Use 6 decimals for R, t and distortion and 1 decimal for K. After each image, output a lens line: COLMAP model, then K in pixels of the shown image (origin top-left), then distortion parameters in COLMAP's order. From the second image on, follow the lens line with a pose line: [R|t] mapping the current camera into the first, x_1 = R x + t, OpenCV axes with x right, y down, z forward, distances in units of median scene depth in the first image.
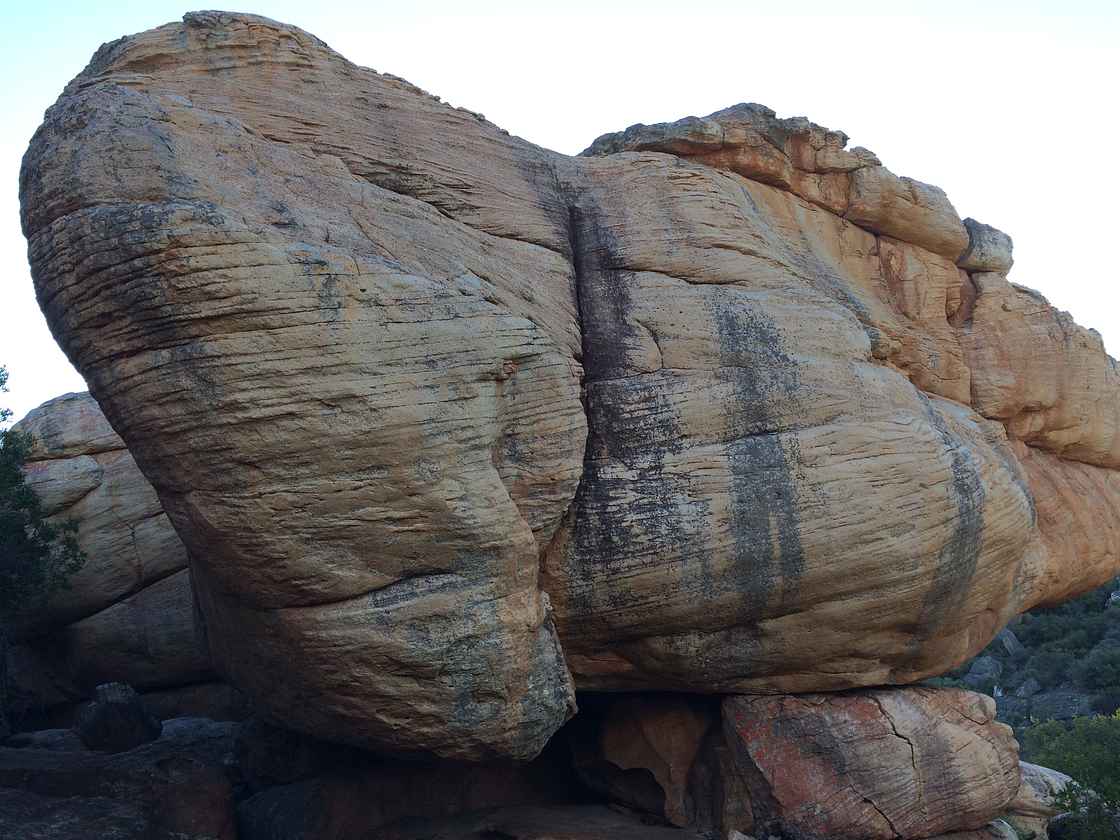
lens RADIAL K [[946.8, 0, 560.0], [0, 946.8, 419.3], [0, 0, 1]] dist [-0.000441, -0.000123]
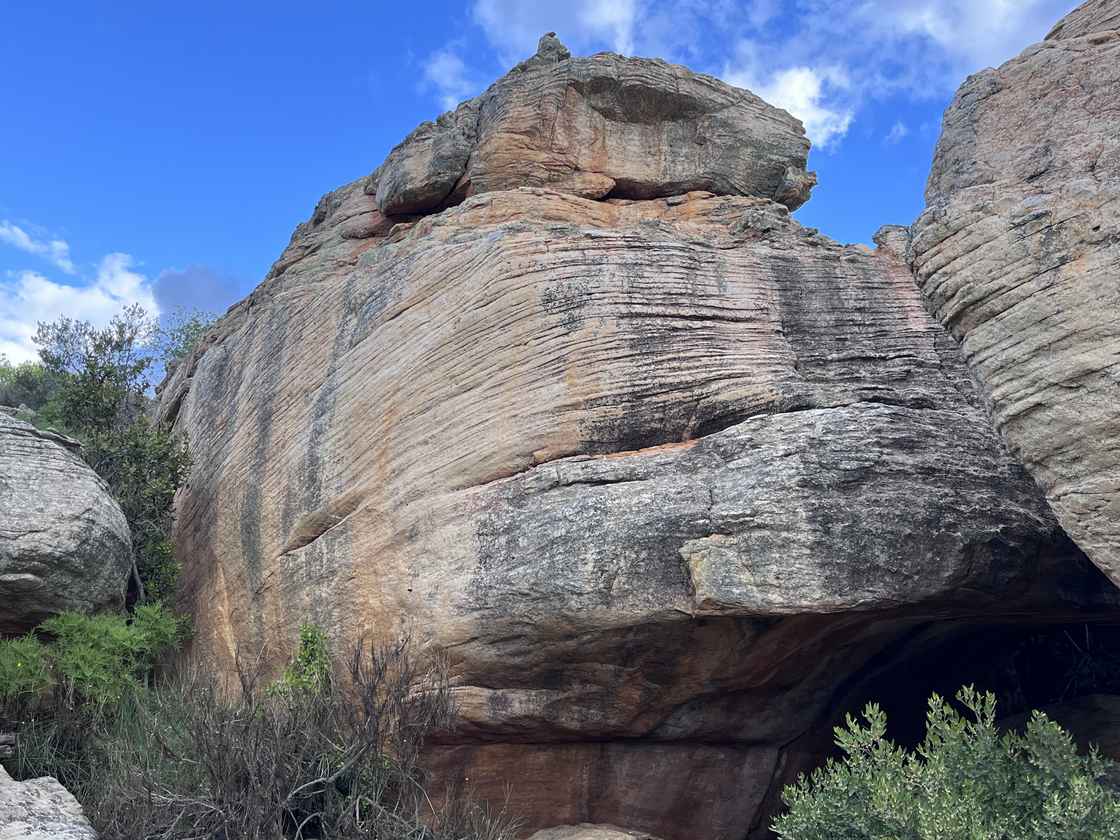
lens RADIAL K [[1109.9, 0, 560.1], [0, 1109.9, 420.5], [0, 0, 1]] dist [-0.001288, 0.000000]
pose [[-0.015504, -0.073486, -0.997176, 0.707856], [0.176367, 0.981458, -0.075069, 0.007033], [0.984202, -0.177033, -0.002256, 0.570973]]
